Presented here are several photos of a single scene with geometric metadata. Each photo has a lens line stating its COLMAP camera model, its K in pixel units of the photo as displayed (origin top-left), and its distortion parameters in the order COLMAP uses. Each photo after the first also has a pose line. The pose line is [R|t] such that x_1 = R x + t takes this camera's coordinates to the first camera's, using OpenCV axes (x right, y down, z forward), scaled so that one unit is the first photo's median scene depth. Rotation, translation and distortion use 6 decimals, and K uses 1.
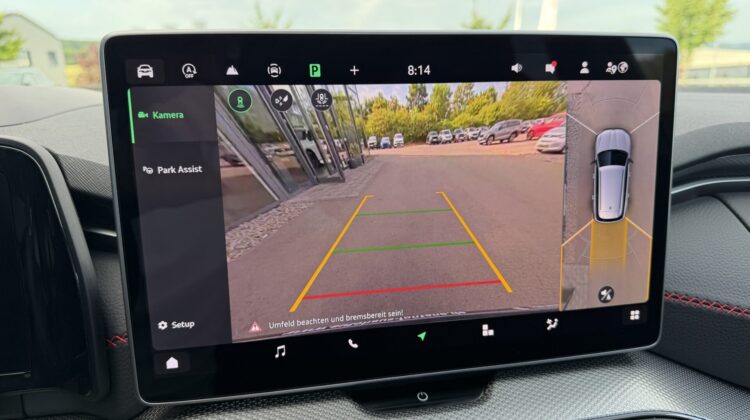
lens RADIAL K [[554.3, 0, 376.4], [0, 554.3, 211.2], [0, 0, 1]] dist [-0.004478, -0.024545]
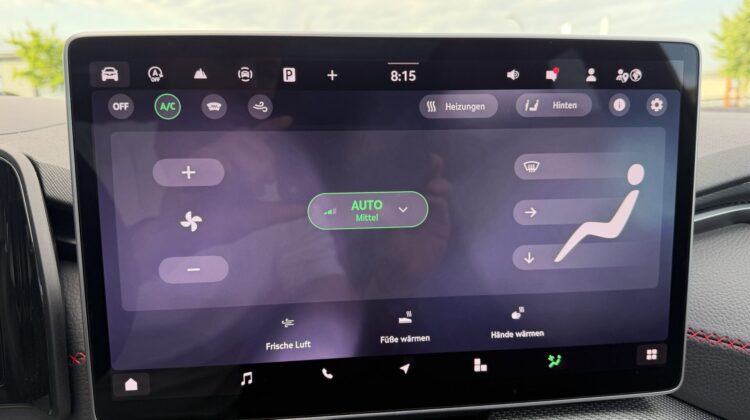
lens RADIAL K [[553.4, 0, 376.8], [0, 553.4, 209.4], [0, 0, 1]] dist [-0.013973, -0.002913]
pose [[0.996509, 0.023252, -0.080185, 0.098468], [-0.026968, 0.998597, -0.045582, 0.008834], [0.079013, 0.047585, 0.995737, 0.081985]]
